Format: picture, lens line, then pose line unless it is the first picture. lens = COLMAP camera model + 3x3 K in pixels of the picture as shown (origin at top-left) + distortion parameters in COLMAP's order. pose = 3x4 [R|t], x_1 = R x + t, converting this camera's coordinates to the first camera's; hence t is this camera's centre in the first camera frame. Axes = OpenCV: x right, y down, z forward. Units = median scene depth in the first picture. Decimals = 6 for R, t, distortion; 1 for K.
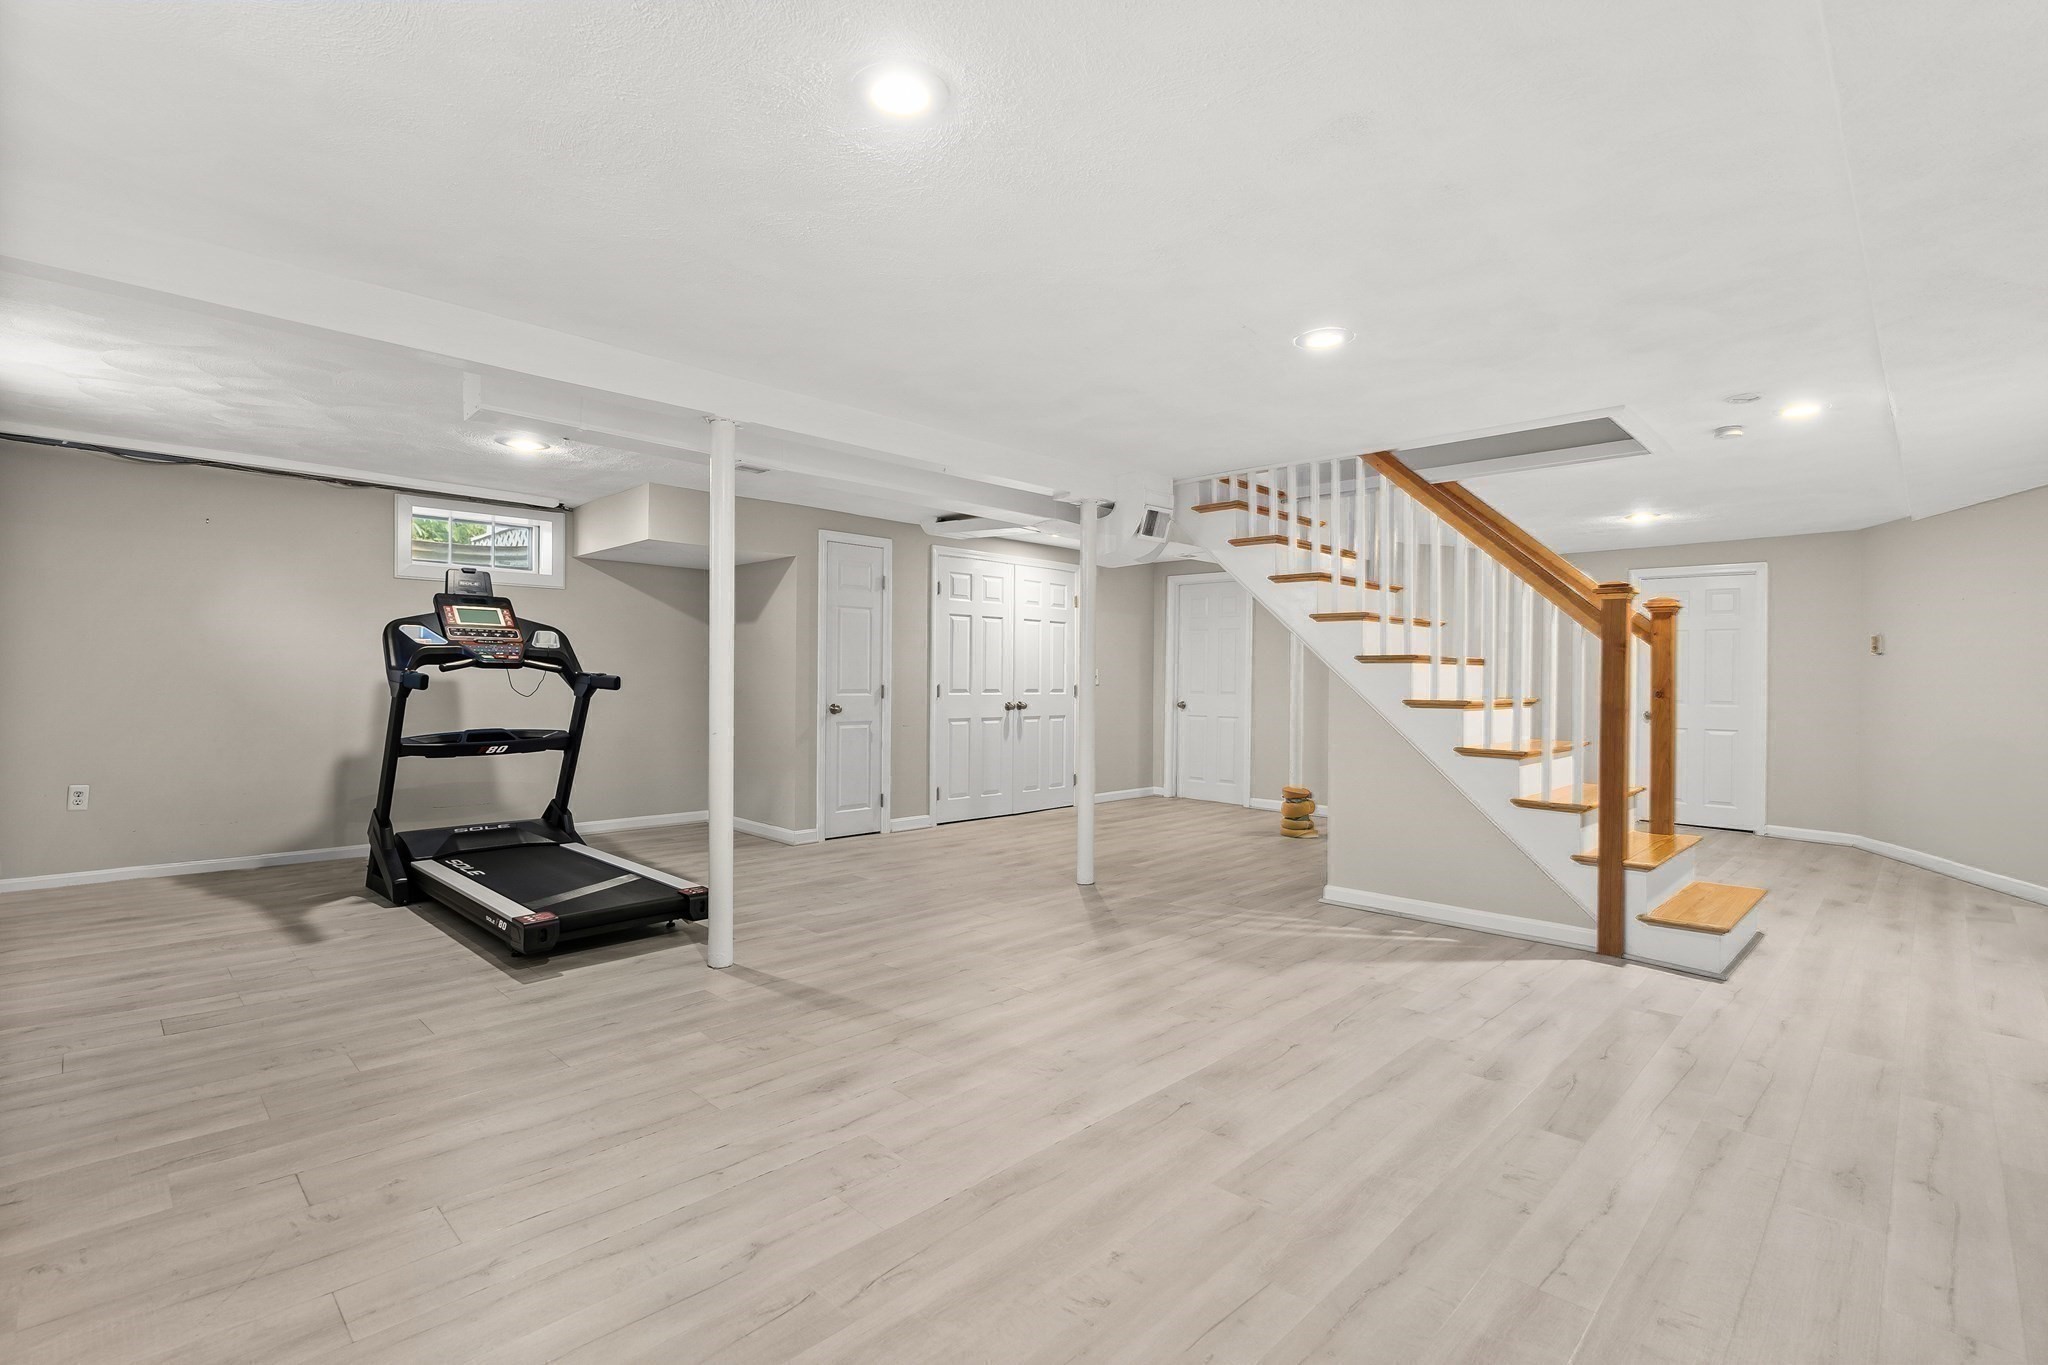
lens RADIAL K [[931.8, 0, 1023.4], [0, 931.8, 688.3], [0, 0, 1]] dist [-0.004685, 0.000117]
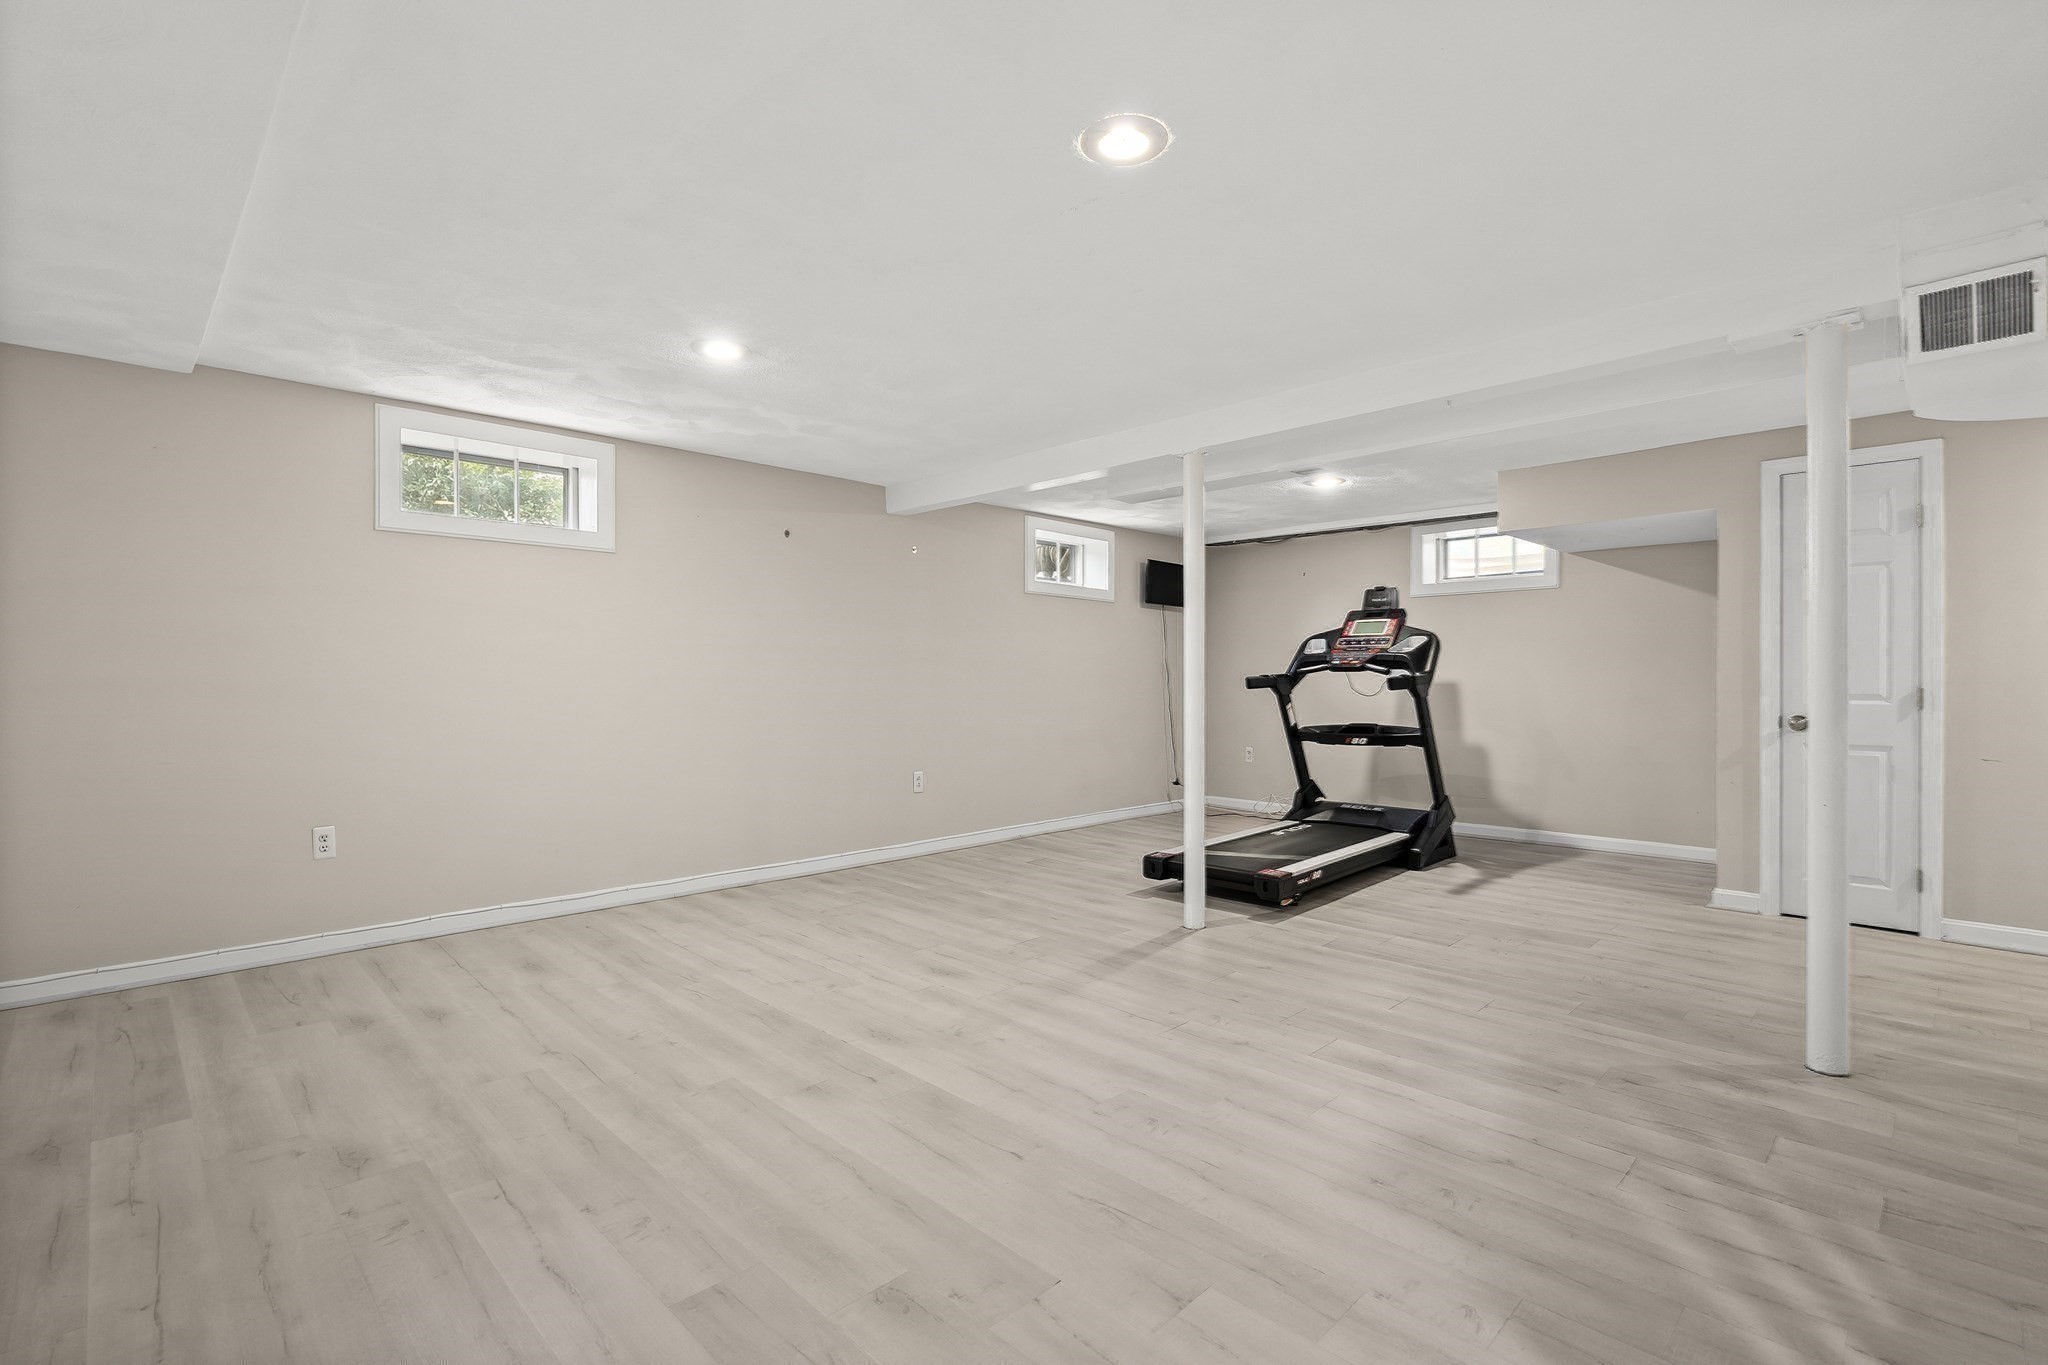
lens RADIAL K [[931.8, 0, 1023.4], [0, 931.8, 688.3], [0, 0, 1]] dist [-0.004685, 0.000117]
pose [[-0.009430, -0.000851, -0.999955, 0.967012], [-0.009934, 0.999950, -0.000758, 0.006924], [0.999906, 0.009926, -0.009438, 0.935106]]
